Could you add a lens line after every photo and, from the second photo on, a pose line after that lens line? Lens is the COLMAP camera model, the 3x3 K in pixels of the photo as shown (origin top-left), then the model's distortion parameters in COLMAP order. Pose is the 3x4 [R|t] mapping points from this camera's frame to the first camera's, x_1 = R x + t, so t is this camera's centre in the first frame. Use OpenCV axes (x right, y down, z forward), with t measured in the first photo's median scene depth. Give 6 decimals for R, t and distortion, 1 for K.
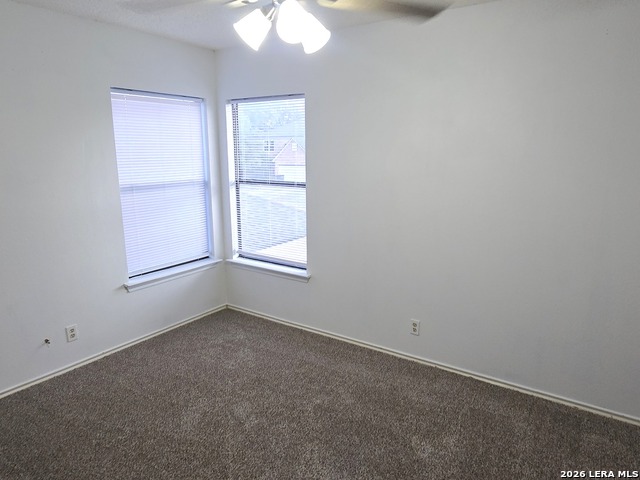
lens RADIAL K [[427.6, 0, 321.6], [0, 427.6, 242.2], [0, 0, 1]] dist [-0.004853, 0.010611]
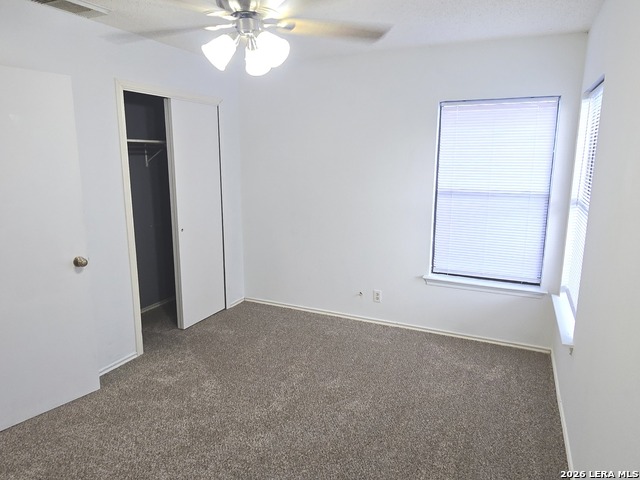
lens RADIAL K [[427.6, 0, 320.9], [0, 427.6, 239.9], [0, 0, 1]] dist [-0.004853, 0.010611]
pose [[0.143905, 0.182902, -0.972542, 0.549322], [-0.211660, 0.965717, 0.150300, -0.099039], [0.966691, 0.184219, 0.177685, 0.492020]]
